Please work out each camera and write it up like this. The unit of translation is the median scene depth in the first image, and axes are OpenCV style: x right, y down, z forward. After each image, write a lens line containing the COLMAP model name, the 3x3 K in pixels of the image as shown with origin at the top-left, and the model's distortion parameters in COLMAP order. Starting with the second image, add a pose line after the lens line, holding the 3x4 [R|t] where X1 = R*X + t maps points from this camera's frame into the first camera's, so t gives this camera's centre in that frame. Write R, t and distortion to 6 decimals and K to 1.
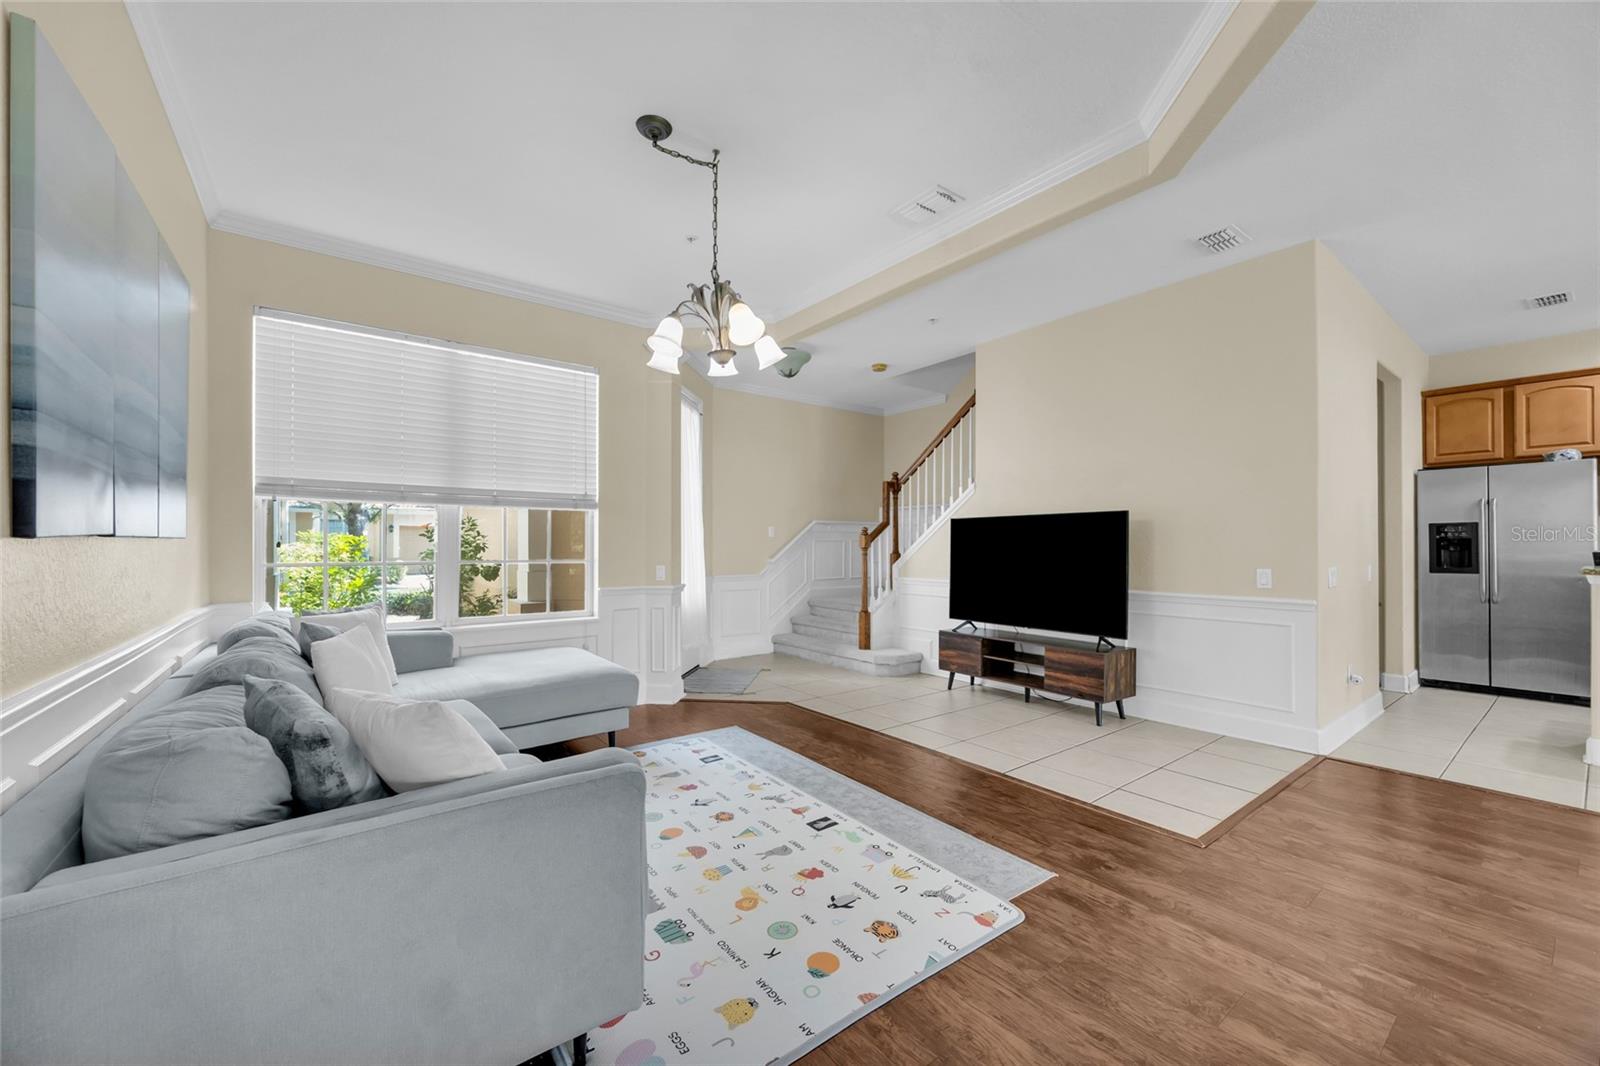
lens RADIAL K [[620.7, 0, 810.6], [0, 620.7, 544.1], [0, 0, 1]] dist [0.001153, -0.000552]
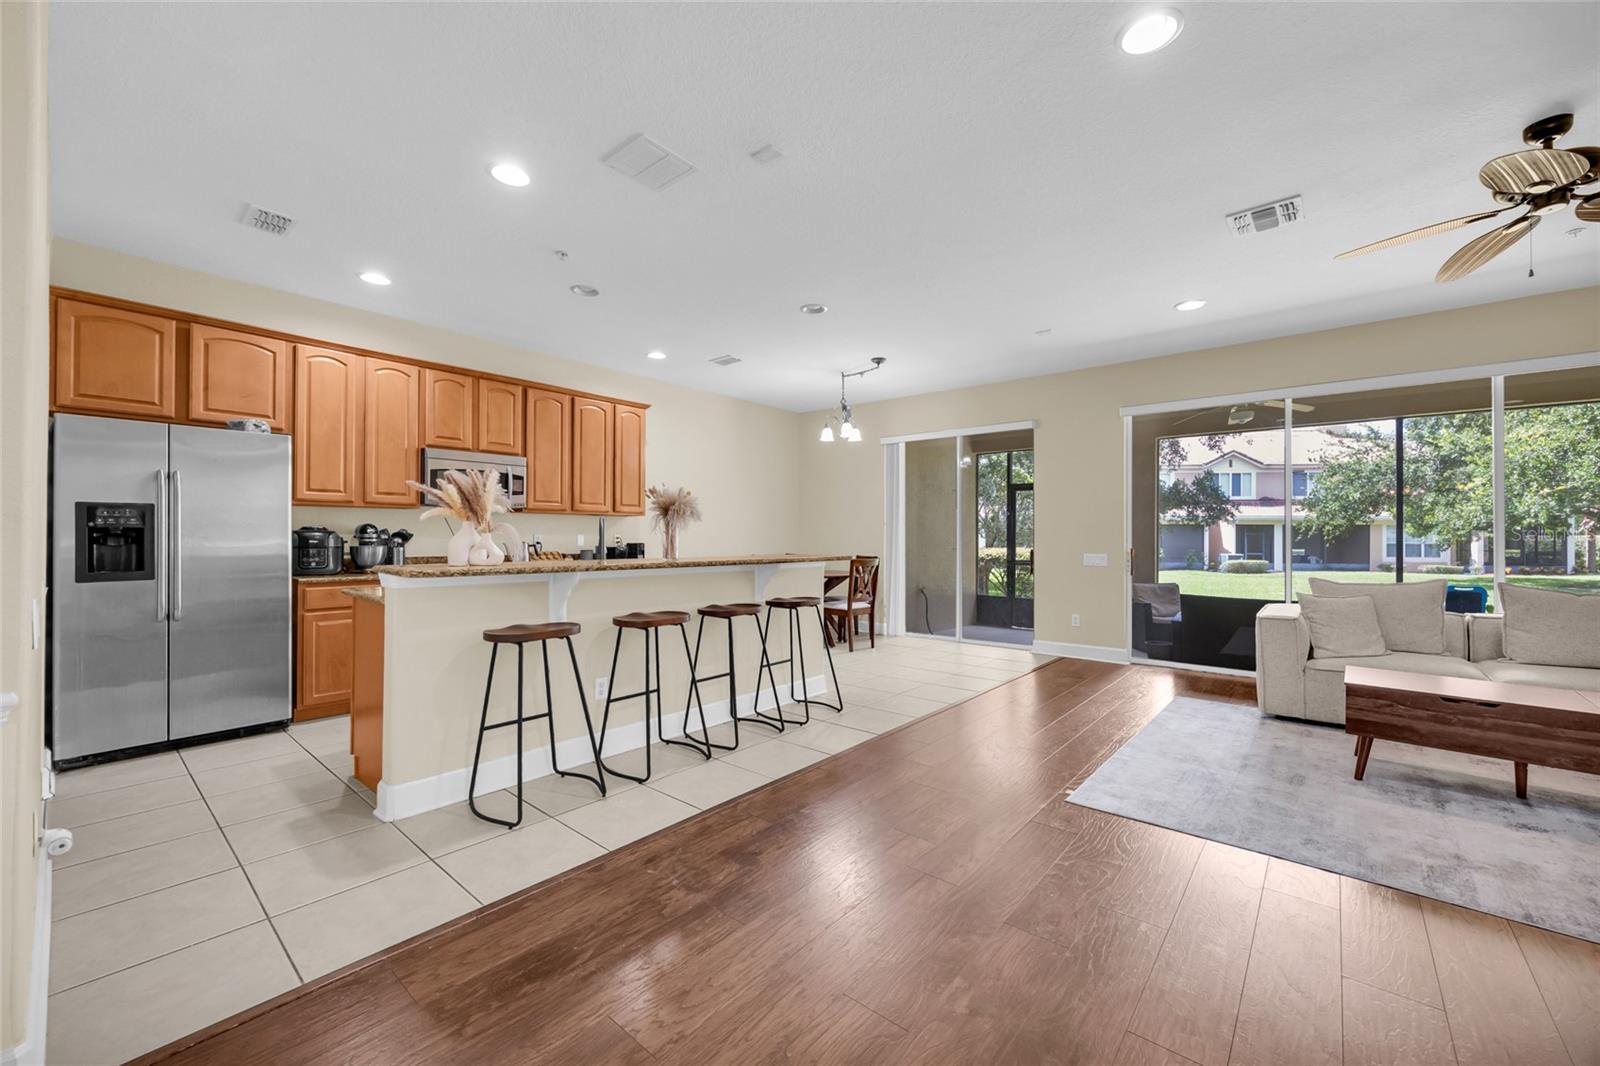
lens RADIAL K [[620.7, 0, 803.3], [0, 620.7, 535.4], [0, 0, 1]] dist [0.001153, -0.000552]
pose [[-0.208018, 0.003990, 0.978117, 0.369570], [-0.005585, 0.999971, -0.005267, -0.001661], [-0.978109, -0.006559, -0.207989, 0.630325]]
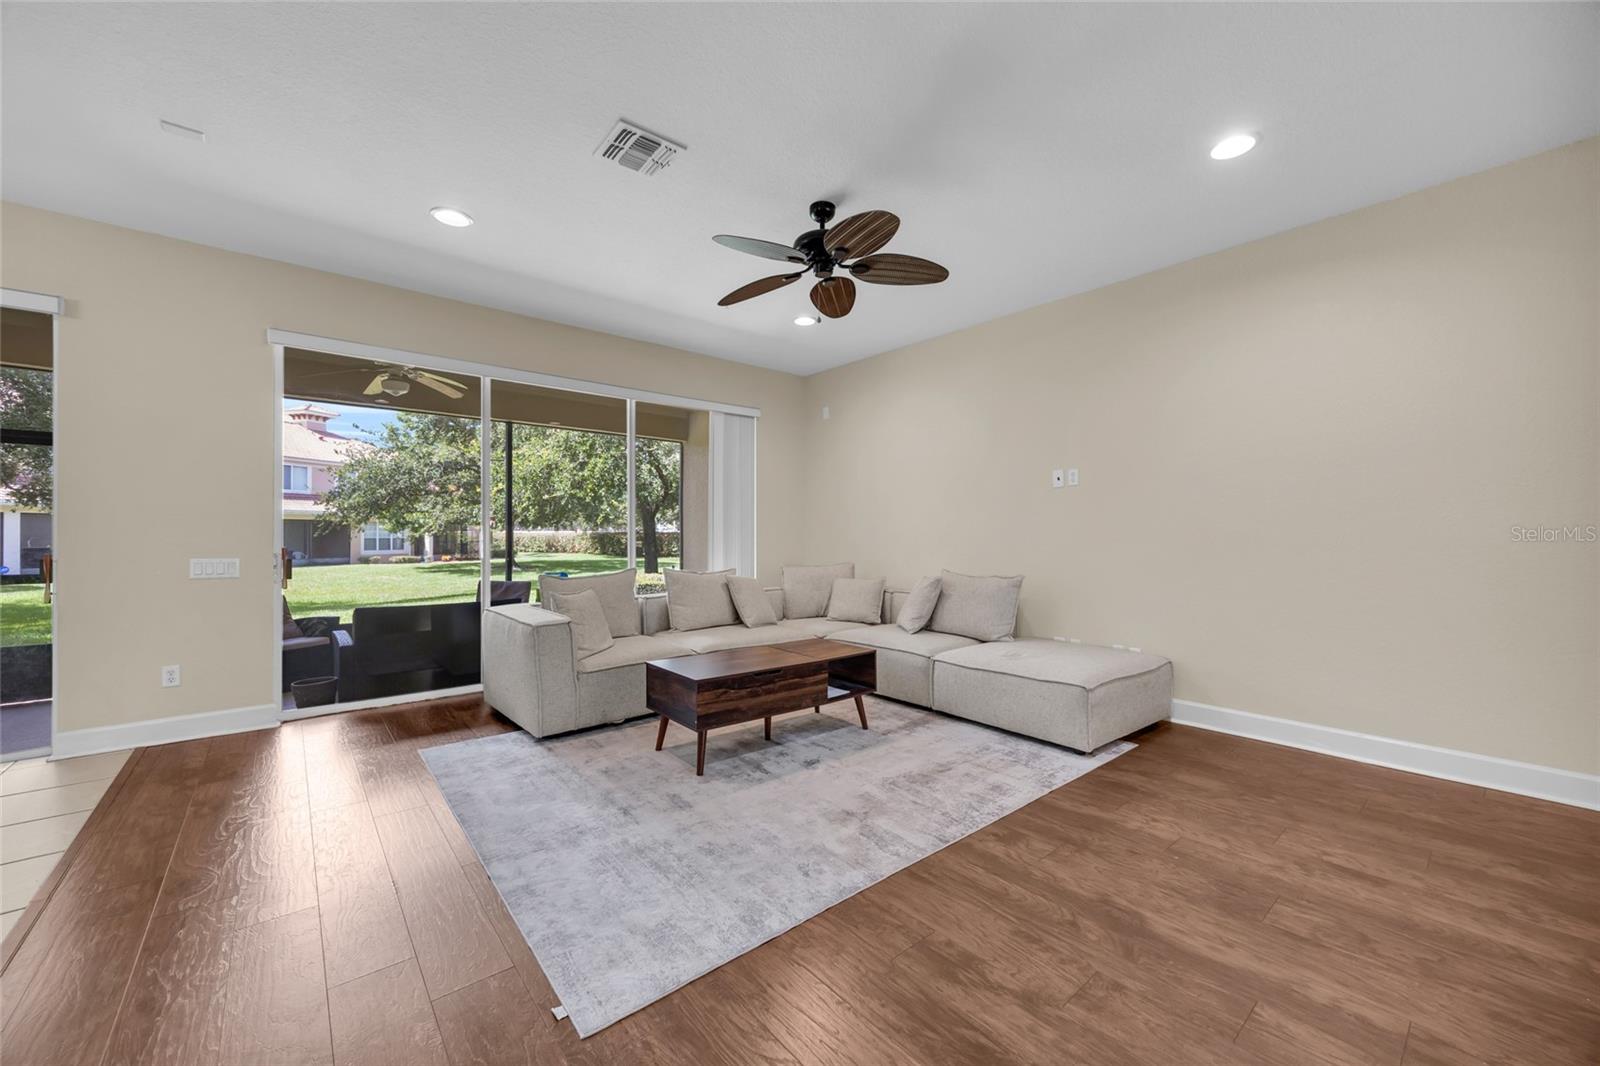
lens RADIAL K [[620.7, 0, 810.5], [0, 620.7, 530.8], [0, 0, 1]] dist [0.001153, -0.000552]
pose [[-0.999109, 0.001804, -0.042159, 0.953335], [0.002133, 0.999968, -0.007769, 0.000243], [0.042143, -0.007852, -0.999081, 0.553838]]
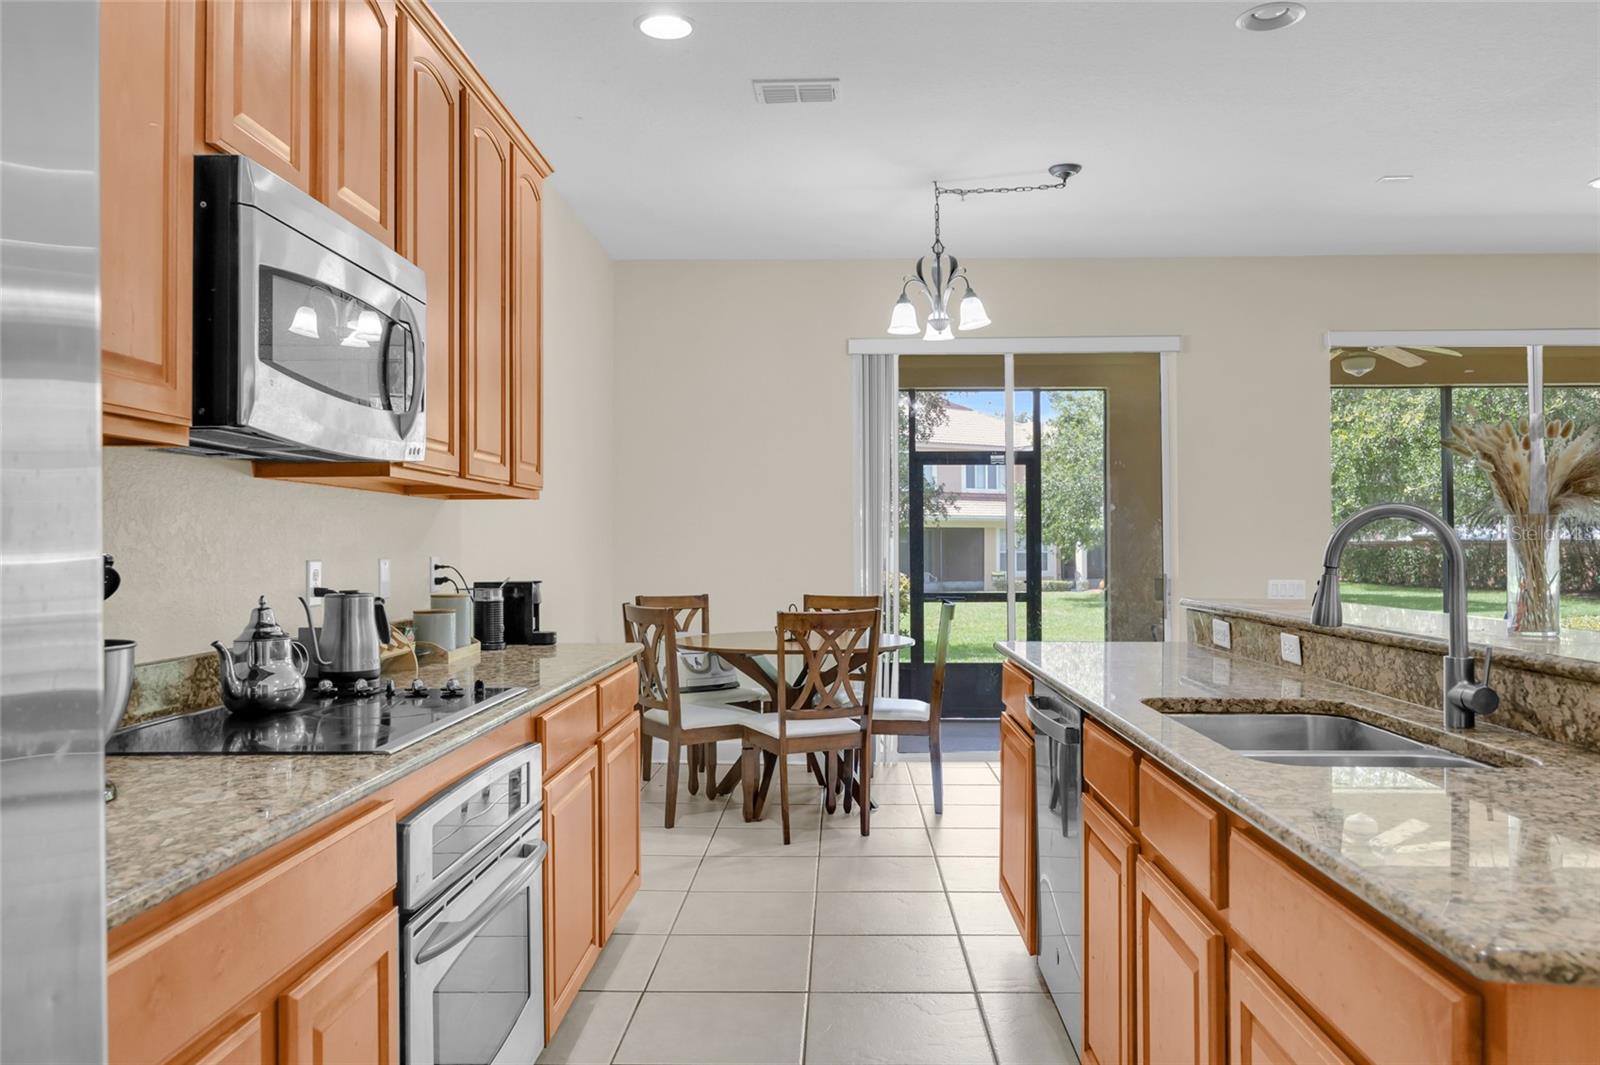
lens RADIAL K [[1117.2, 0, 801.5], [0, 1117.2, 537.4], [0, 0, 1]] dist [0.030436, -0.000280]
pose [[-0.756704, 0.007127, 0.653718, 1.316774], [-0.000502, 0.999934, -0.011482, -0.010878], [-0.653757, -0.009017, -0.756651, 1.366729]]
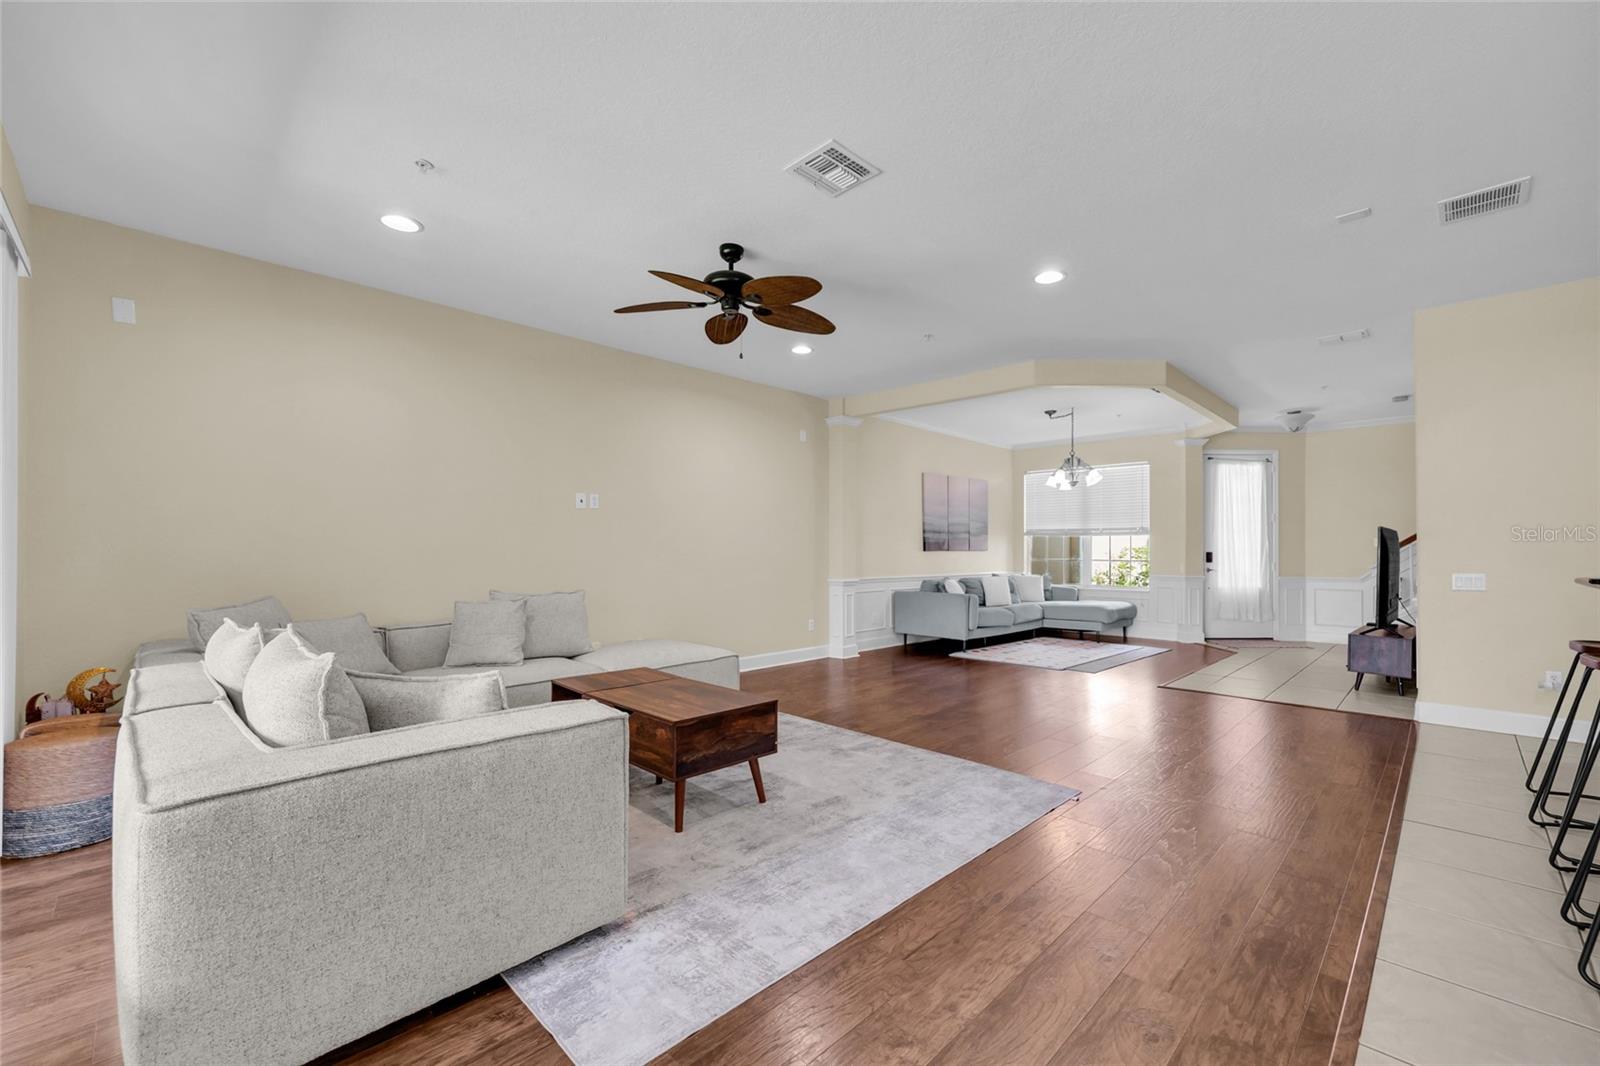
lens RADIAL K [[653.7, 0, 834.7], [0, 653.7, 548.3], [0, 0, 1]] dist [0.014854, 0.000175]
pose [[0.155903, -0.004745, -0.987761, 1.962013], [-0.001281, 0.999987, -0.005006, -0.001379], [0.987772, 0.002046, 0.155895, -0.369741]]
